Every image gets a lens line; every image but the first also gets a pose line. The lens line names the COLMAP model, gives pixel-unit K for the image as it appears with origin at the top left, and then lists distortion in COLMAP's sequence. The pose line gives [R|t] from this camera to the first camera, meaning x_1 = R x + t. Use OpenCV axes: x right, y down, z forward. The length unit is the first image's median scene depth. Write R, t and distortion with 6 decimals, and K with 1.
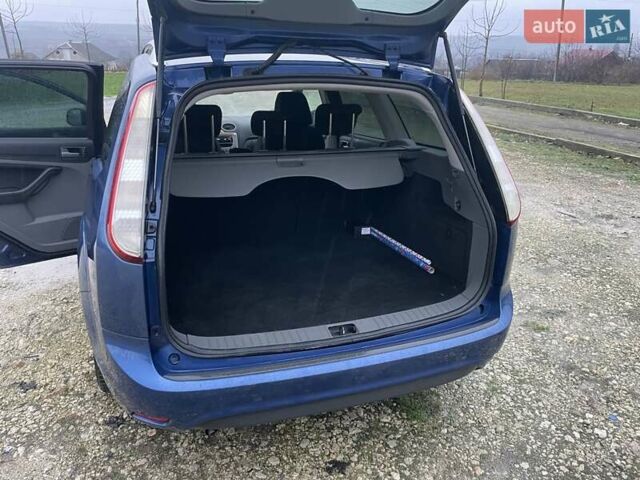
lens RADIAL K [[484.7, 0, 314.4], [0, 484.7, 238.5], [0, 0, 1]] dist [0.087971, -0.115459]
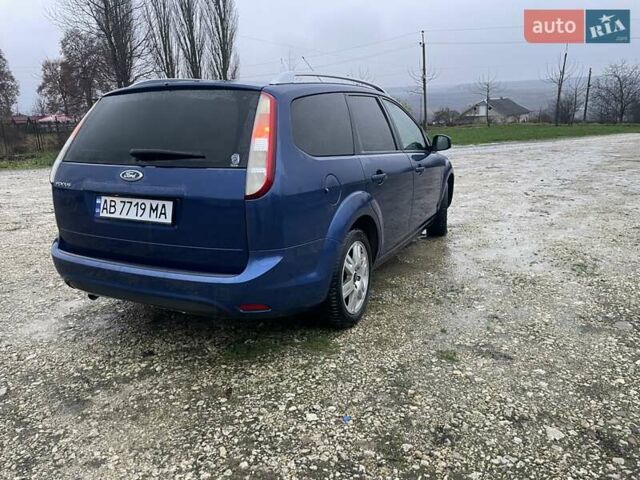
lens RADIAL K [[484.7, 0, 314.4], [0, 484.7, 238.5], [0, 0, 1]] dist [0.087971, -0.115459]
pose [[0.699266, 0.135375, -0.701926, 1.136822], [-0.205700, 0.978481, -0.016208, 0.045883], [0.684627, 0.155719, 0.712065, 0.211524]]
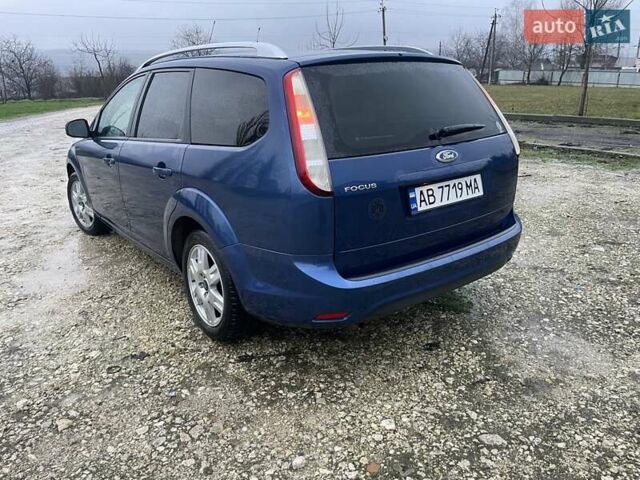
lens RADIAL K [[484.7, 0, 314.4], [0, 484.7, 238.5], [0, 0, 1]] dist [0.087971, -0.115459]
pose [[0.950750, -0.140215, 0.276430, -0.502980], [0.147720, 0.989008, -0.006408, 0.108077], [-0.272493, 0.046926, 0.961013, -0.192464]]
